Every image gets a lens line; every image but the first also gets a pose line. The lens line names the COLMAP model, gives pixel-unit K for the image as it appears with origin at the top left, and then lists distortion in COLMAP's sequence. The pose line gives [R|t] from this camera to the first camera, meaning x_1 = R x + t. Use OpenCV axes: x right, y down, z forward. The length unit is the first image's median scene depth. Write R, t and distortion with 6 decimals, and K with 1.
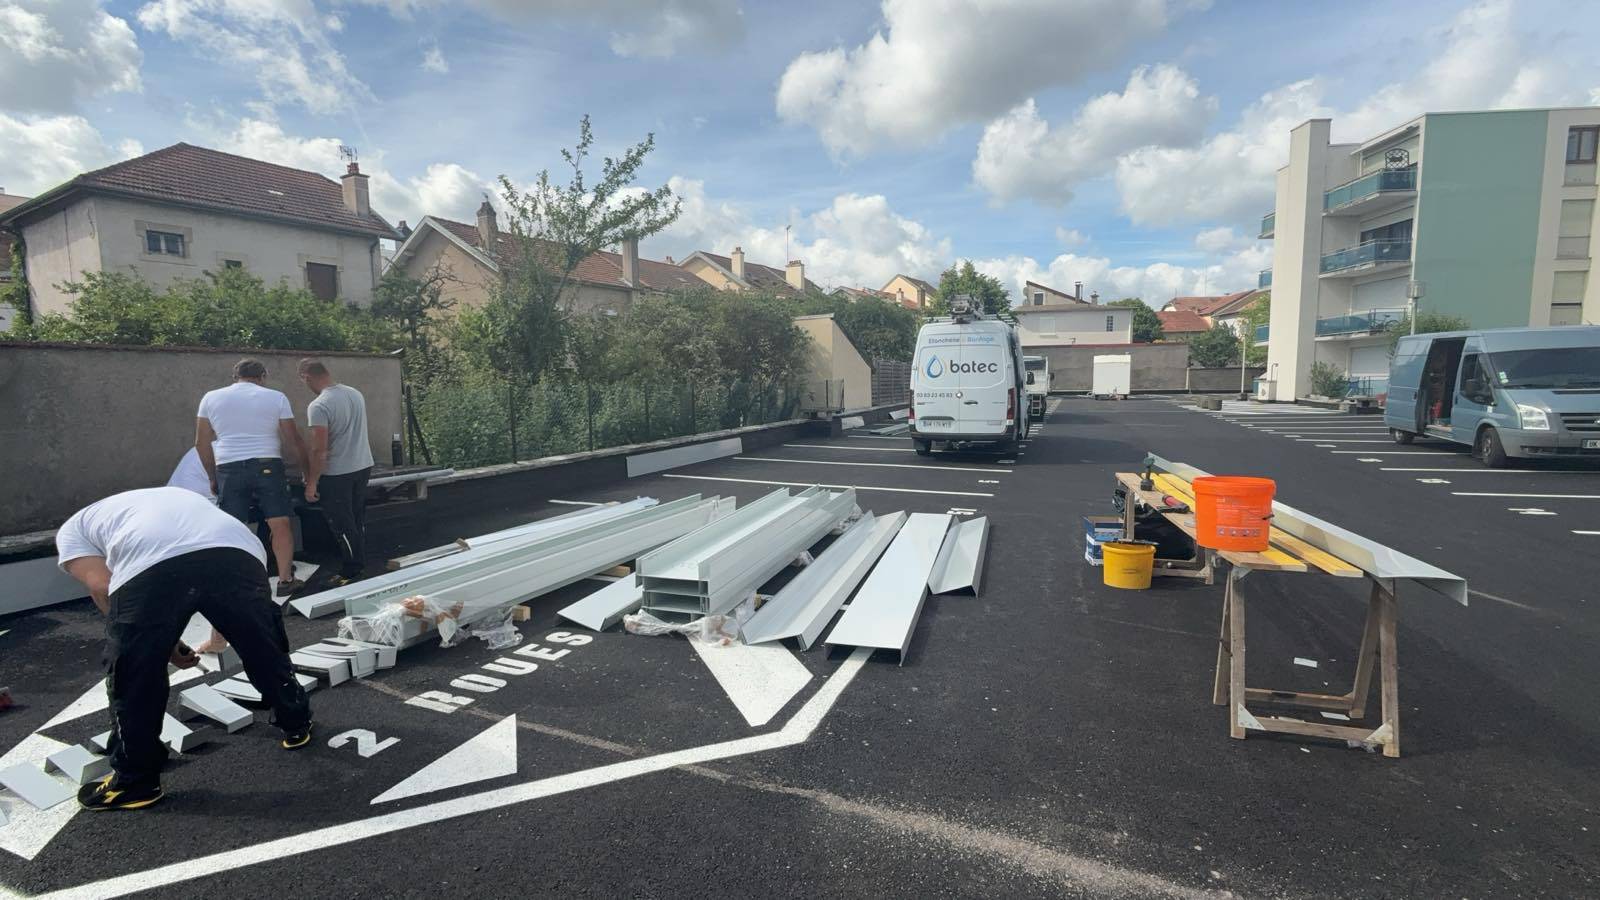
lens RADIAL K [[703.9, 0, 800.0], [0, 703.9, 450.0], [0, 0, 1]] dist [0.001791, 0.000631]
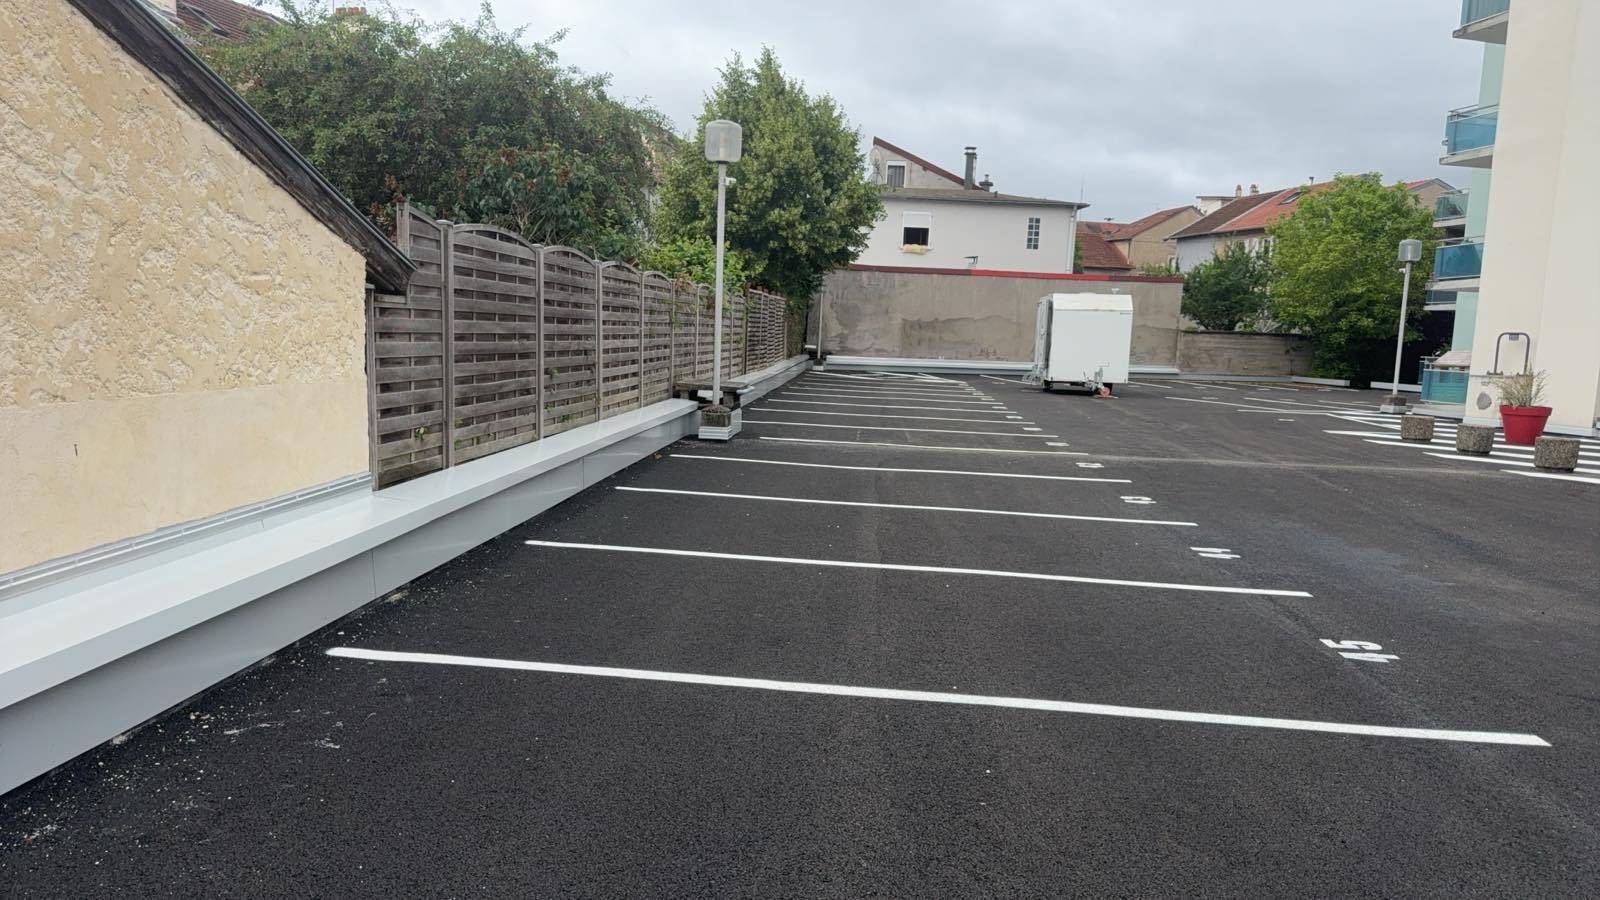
lens RADIAL K [[1058.3, 0, 765.5], [0, 1058.3, 454.5], [0, 0, 1]] dist [0.070086, -0.167368]
pose [[0.962762, 0.016690, 0.269834, 0.070316], [-0.023376, 0.999494, 0.021582, -0.043858], [-0.269337, -0.027086, 0.962665, 0.419378]]
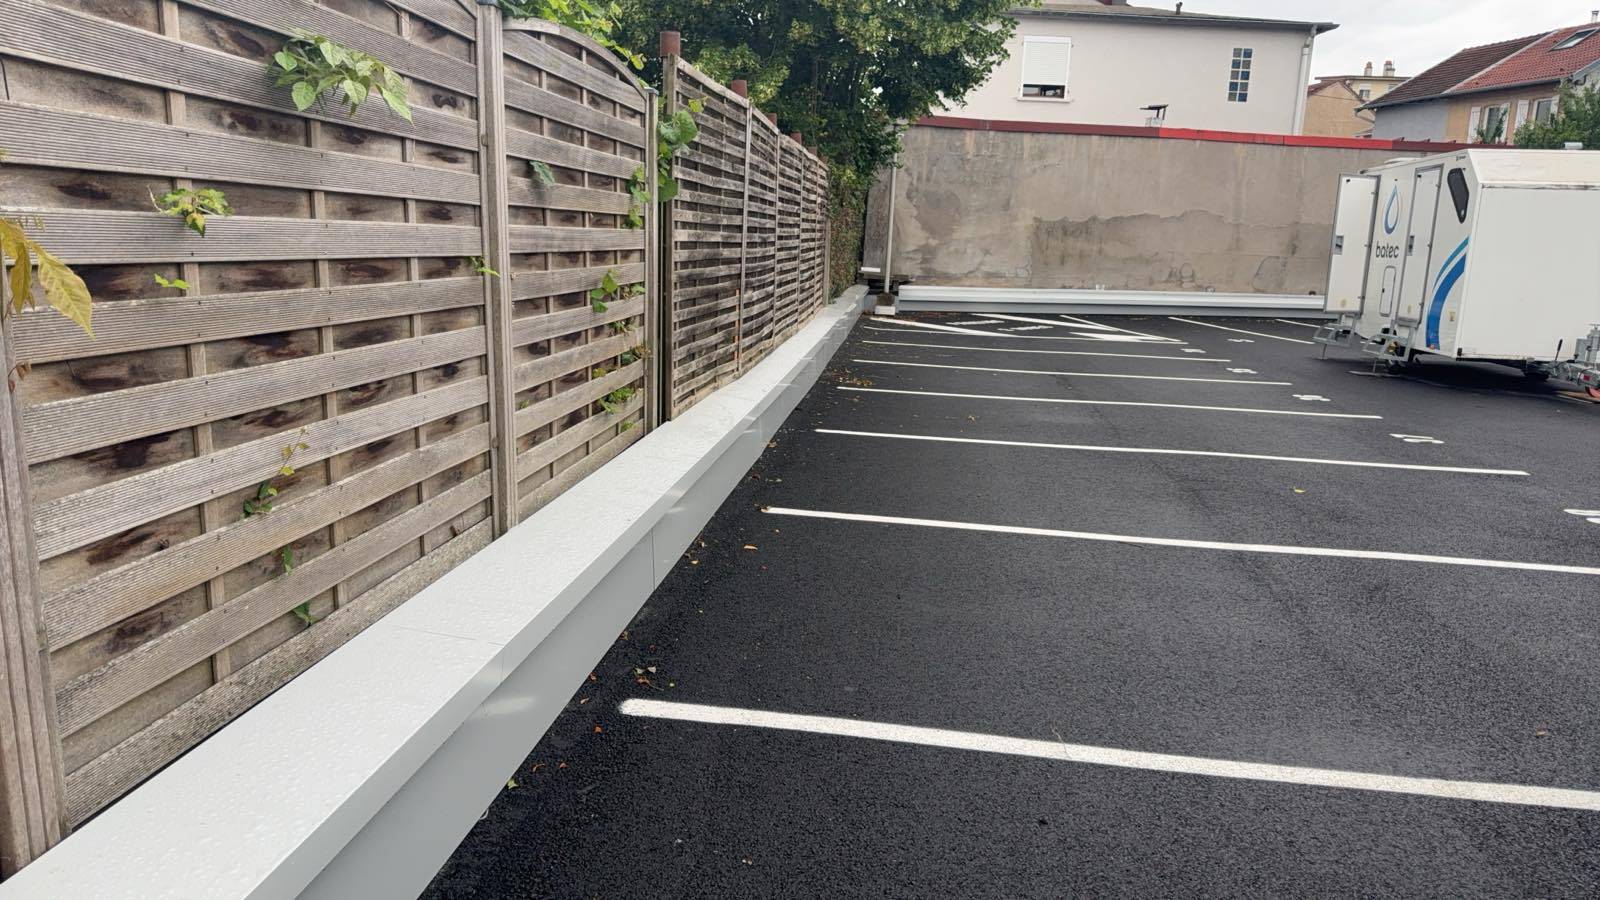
lens RADIAL K [[1058.3, 0, 765.5], [0, 1058.3, 454.5], [0, 0, 1]] dist [0.070086, -0.167368]
pose [[0.971366, -0.004811, 0.237540, 0.178180], [-0.020567, 0.994339, 0.104241, -0.080628], [-0.236697, -0.106141, 0.965768, 0.788530]]
